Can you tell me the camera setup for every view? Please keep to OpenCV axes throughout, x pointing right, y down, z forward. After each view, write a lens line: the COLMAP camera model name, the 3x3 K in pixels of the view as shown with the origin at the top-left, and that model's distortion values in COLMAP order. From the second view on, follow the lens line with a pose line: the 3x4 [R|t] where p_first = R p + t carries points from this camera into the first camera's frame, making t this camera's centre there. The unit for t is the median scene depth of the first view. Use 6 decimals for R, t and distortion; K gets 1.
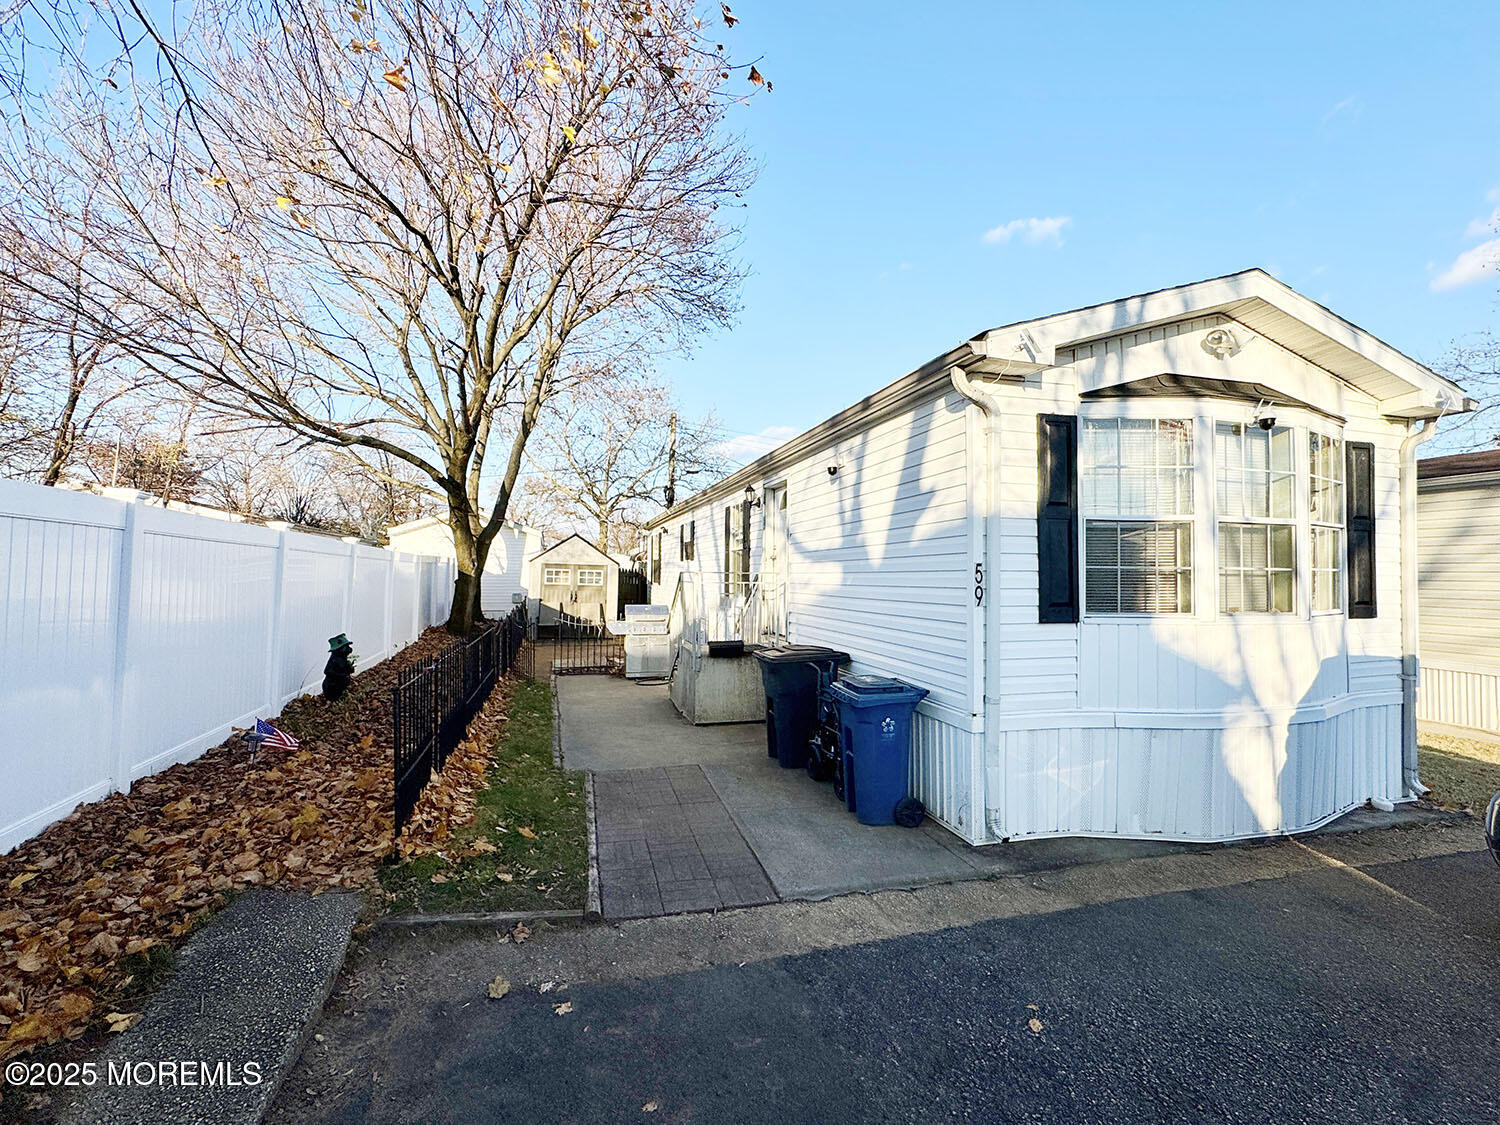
lens RADIAL K [[661.2, 0, 721.4], [0, 661.2, 572.5], [0, 0, 1]] dist [-0.000657, 0.000540]
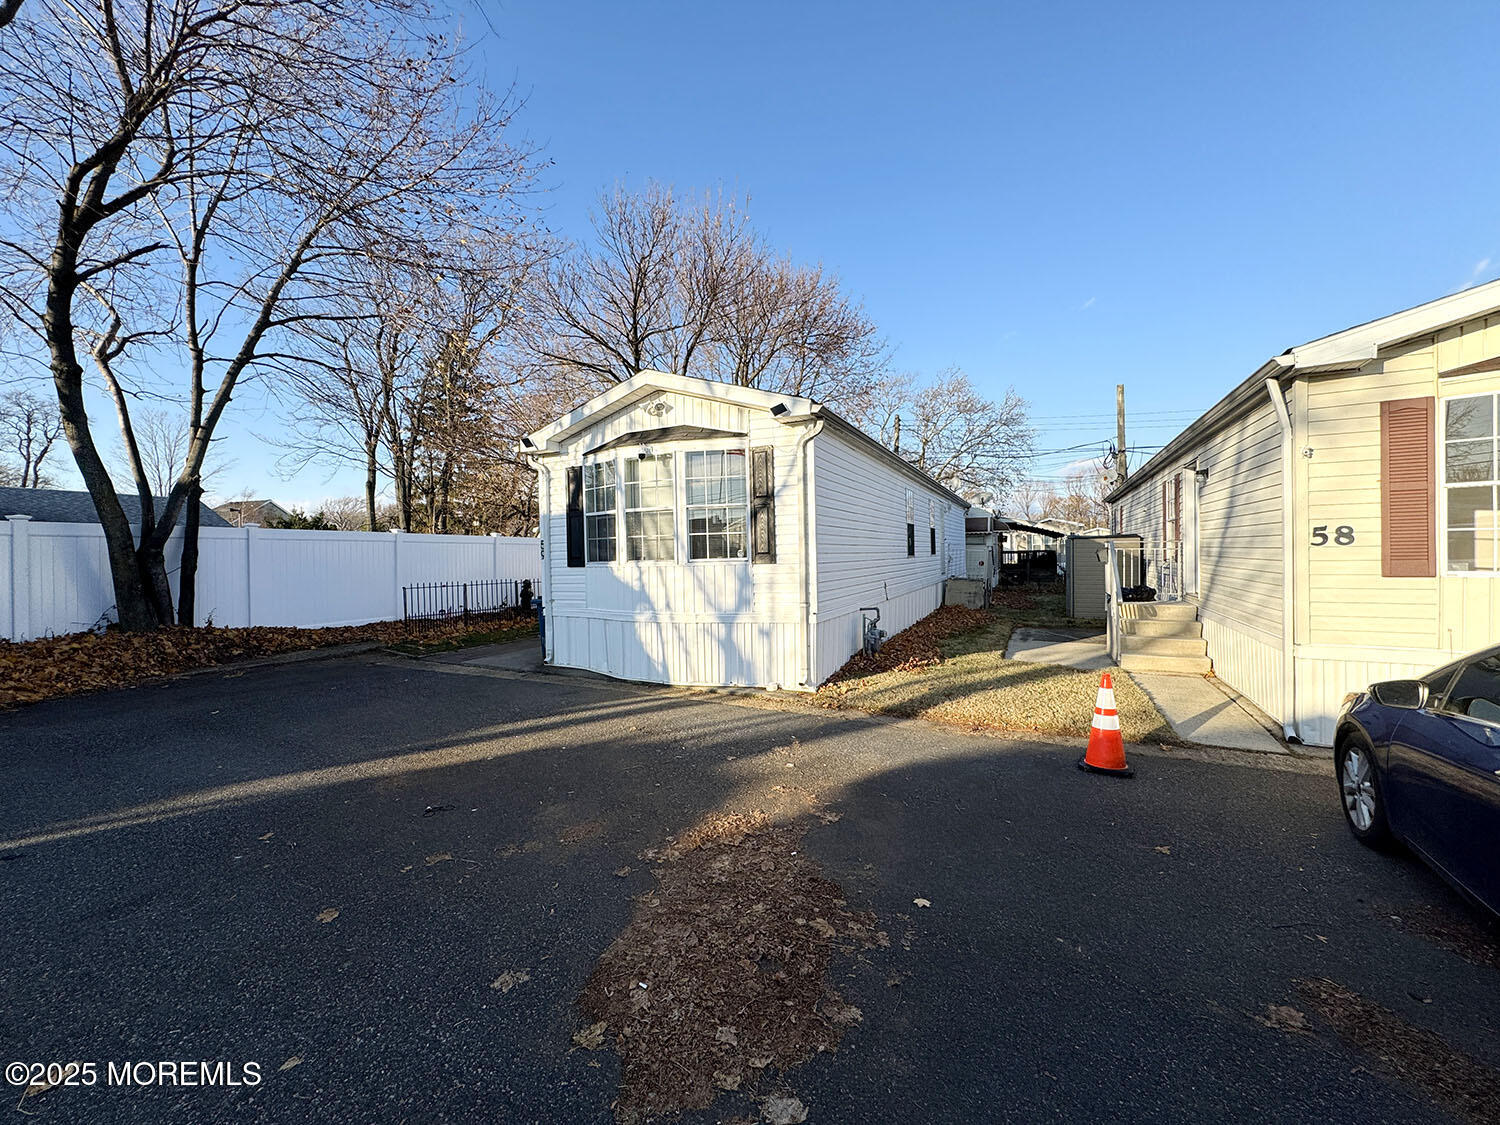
lens RADIAL K [[593.5, 0, 753.4], [0, 593.5, 560.4], [0, 0, 1]] dist [-0.002488, -0.000950]
pose [[0.766325, -0.028726, -0.641810, 2.109495], [0.044768, 0.998959, 0.008743, 0.063674], [0.640891, -0.035432, 0.766814, -0.080290]]
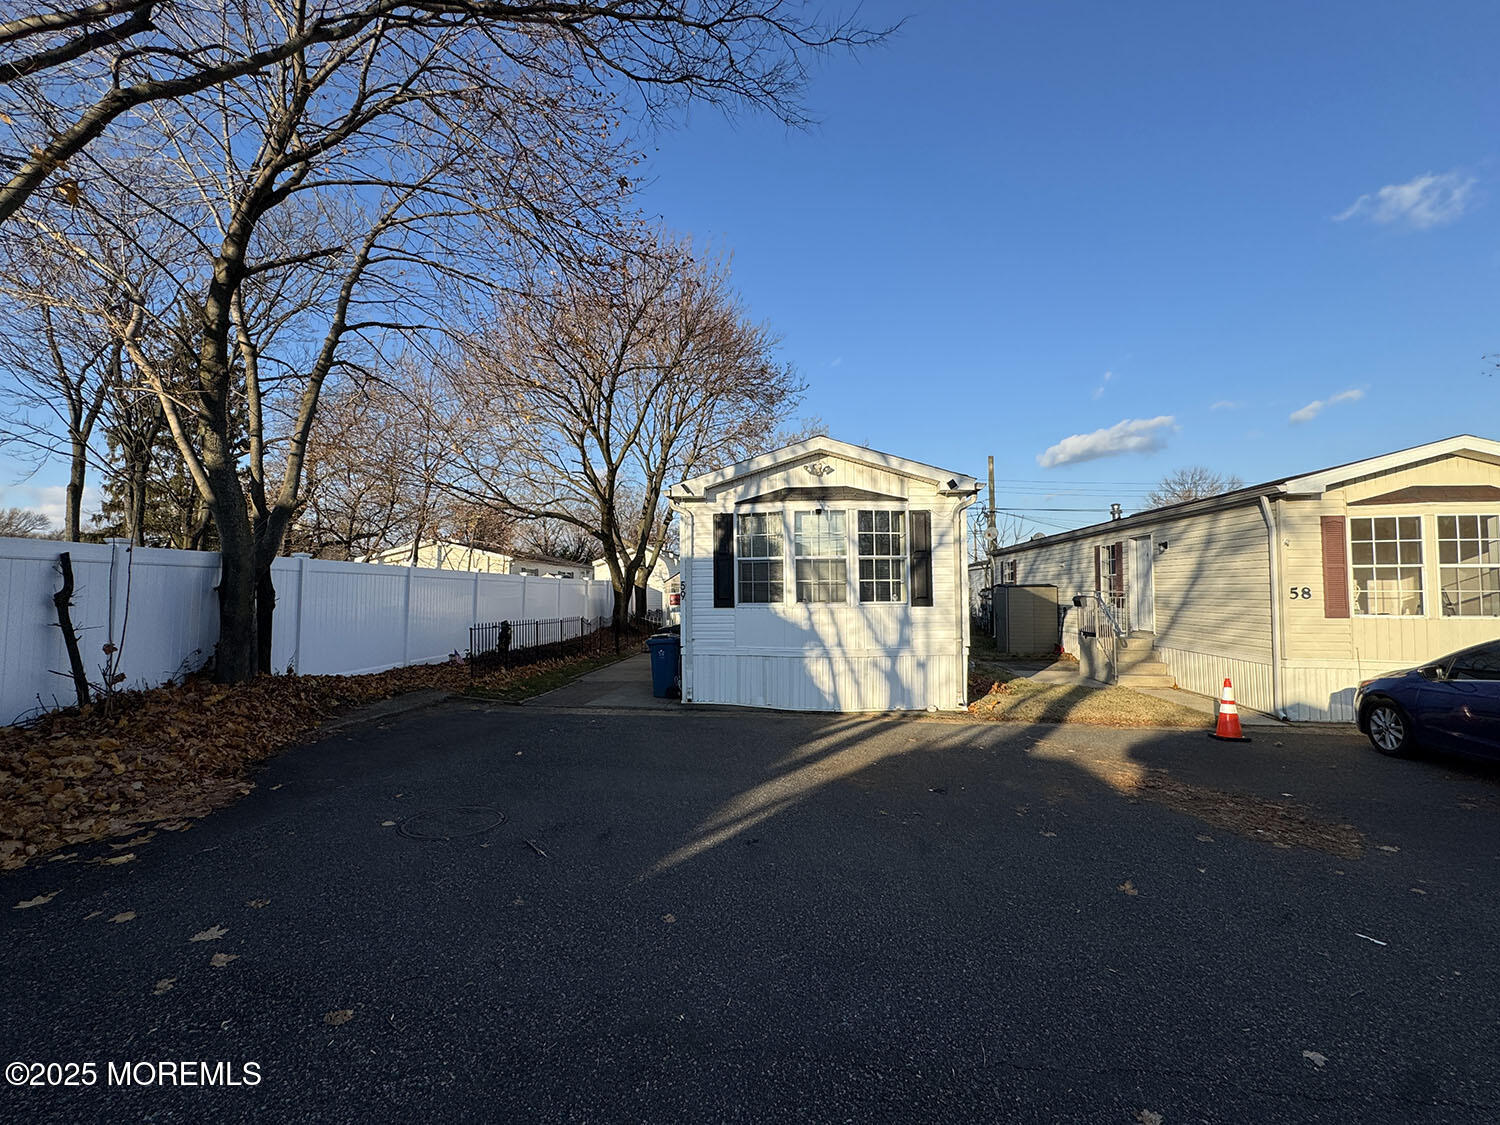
lens RADIAL K [[661.2, 0, 754.9], [0, 661.2, 553.9], [0, 0, 1]] dist [-0.000657, 0.000540]
pose [[0.942728, -0.042783, -0.330807, 1.323330], [0.027516, 0.998335, -0.050698, 0.011751], [0.332425, 0.038692, 0.942336, -1.042195]]
